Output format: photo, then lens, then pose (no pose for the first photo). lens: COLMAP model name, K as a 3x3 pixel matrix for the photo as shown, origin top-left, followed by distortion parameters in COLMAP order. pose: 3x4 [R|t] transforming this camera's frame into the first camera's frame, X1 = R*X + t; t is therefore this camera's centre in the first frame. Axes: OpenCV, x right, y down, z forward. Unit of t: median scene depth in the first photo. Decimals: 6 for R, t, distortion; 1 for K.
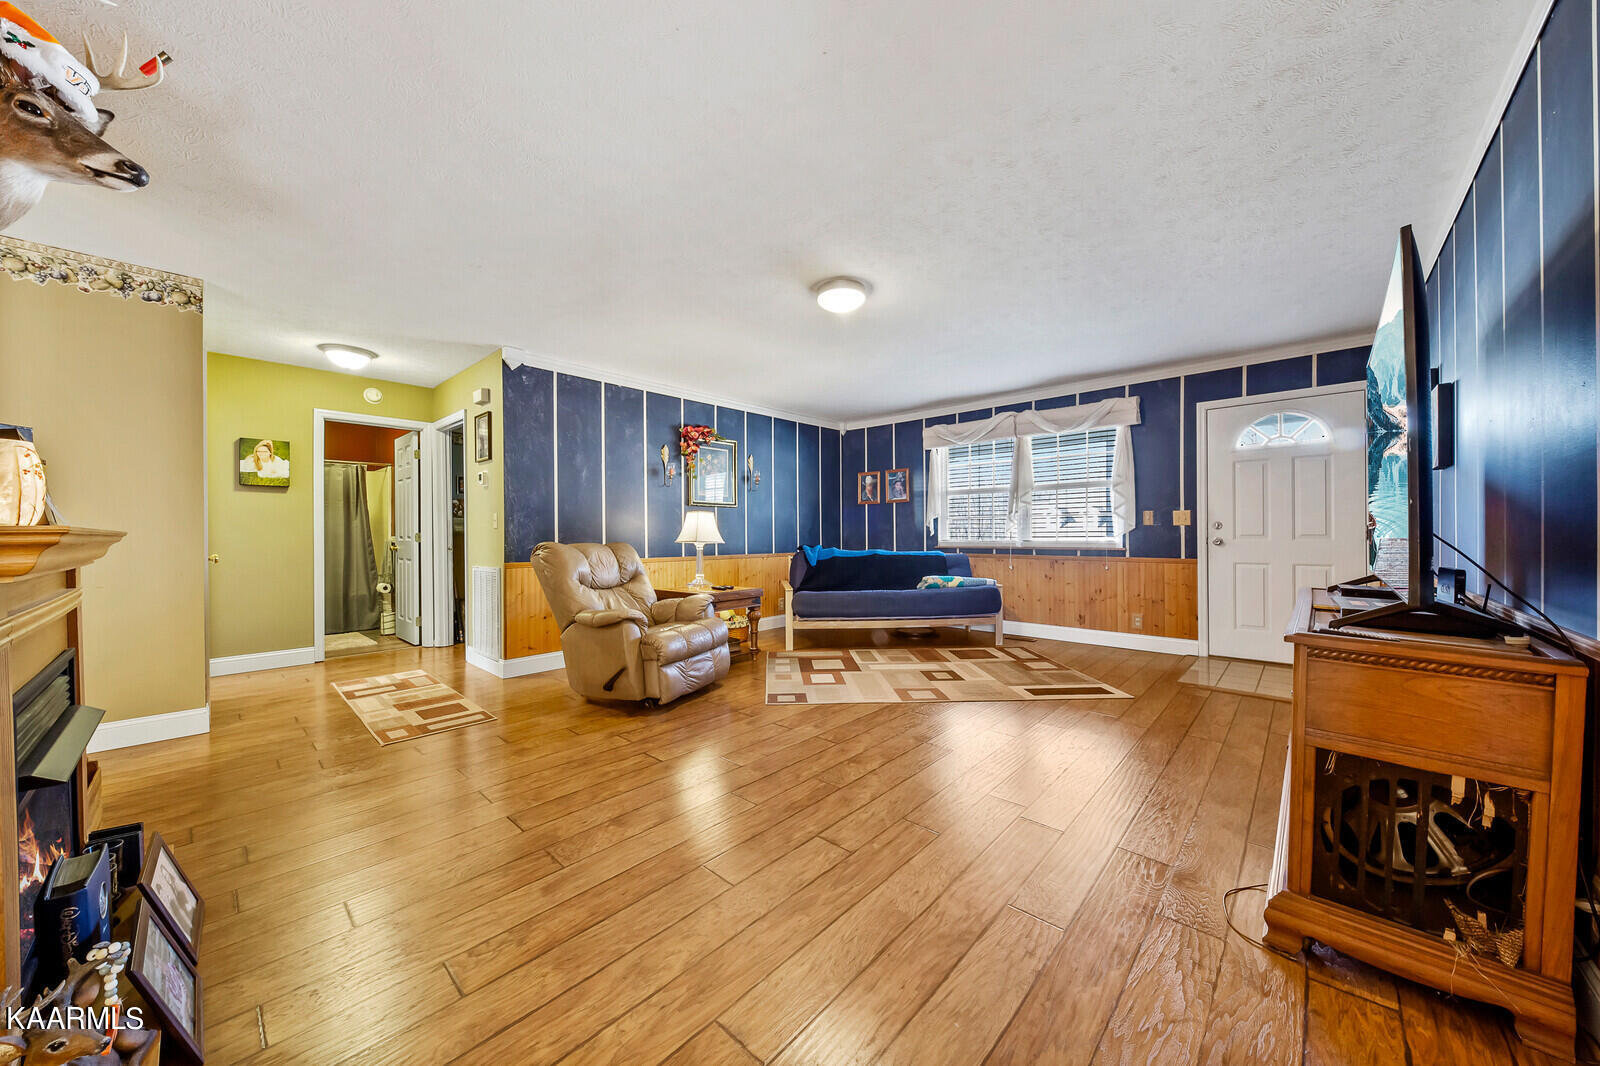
lens RADIAL K [[553.2, 0, 794.6], [0, 553.2, 536.5], [0, 0, 1]] dist [-0.000773, -0.000557]
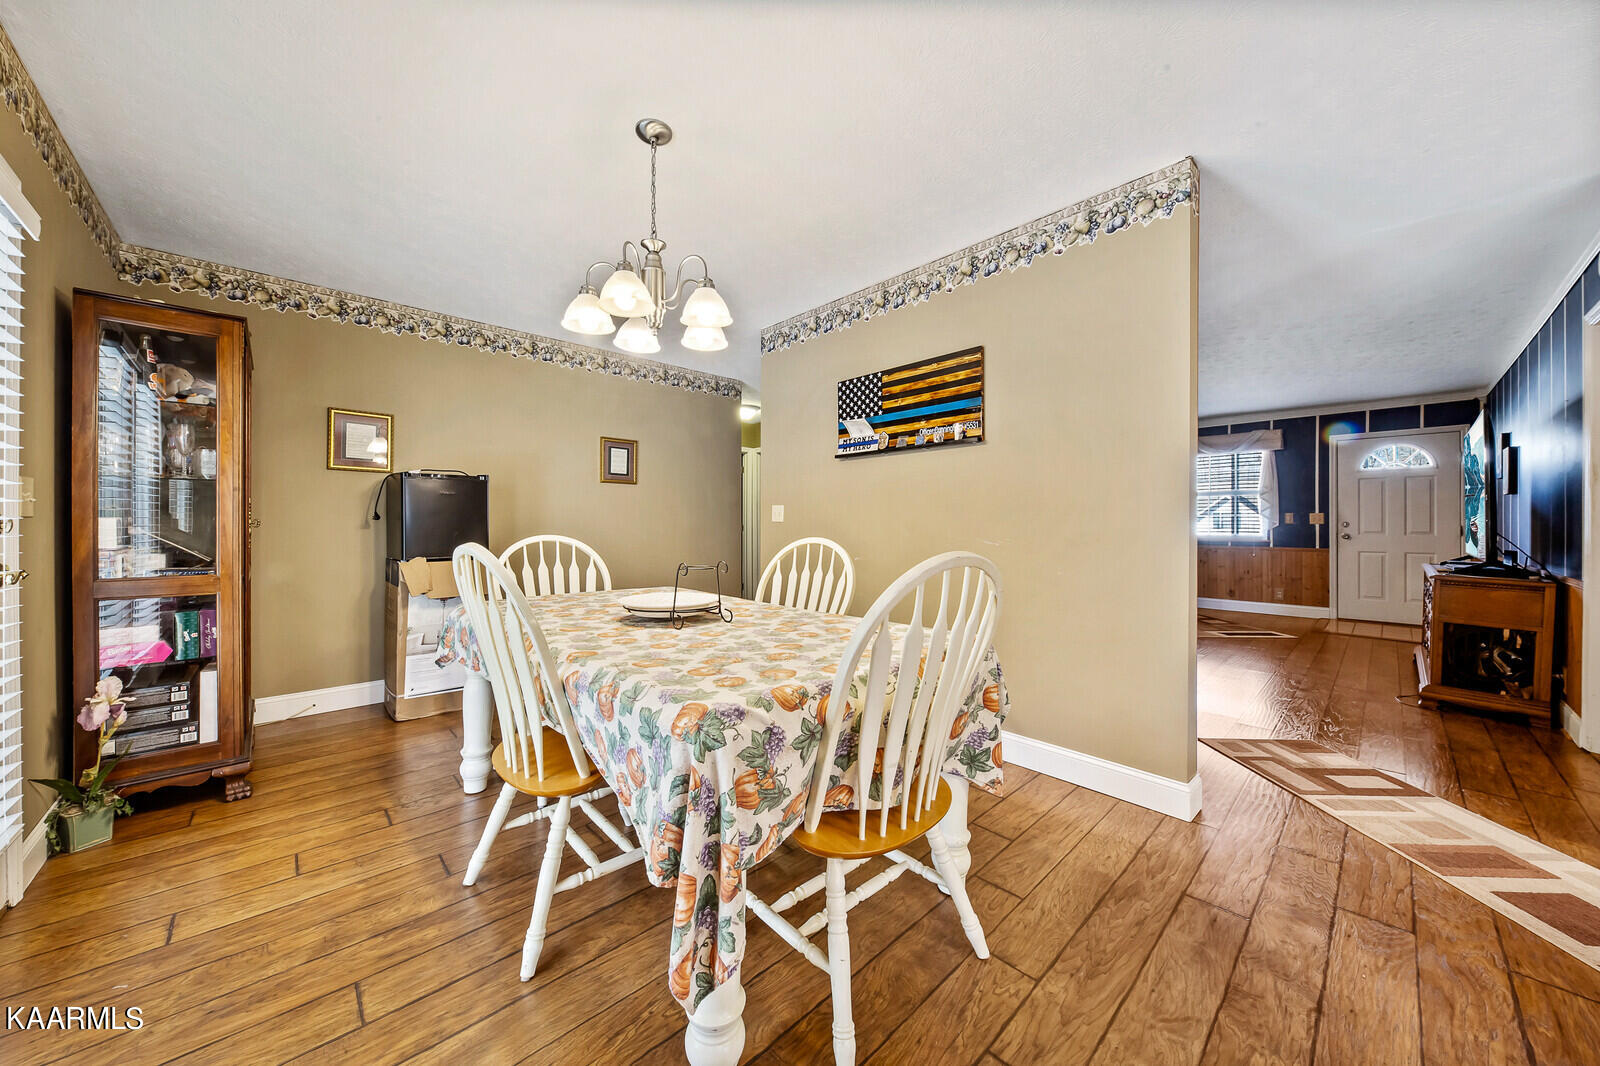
lens RADIAL K [[553.2, 0, 804.9], [0, 553.2, 524.2], [0, 0, 1]] dist [-0.000773, -0.000557]
pose [[0.998128, 0.009897, -0.060348, -0.506634], [-0.010157, 0.999940, -0.003999, -0.001499], [0.060304, 0.004604, 0.998169, -0.468622]]
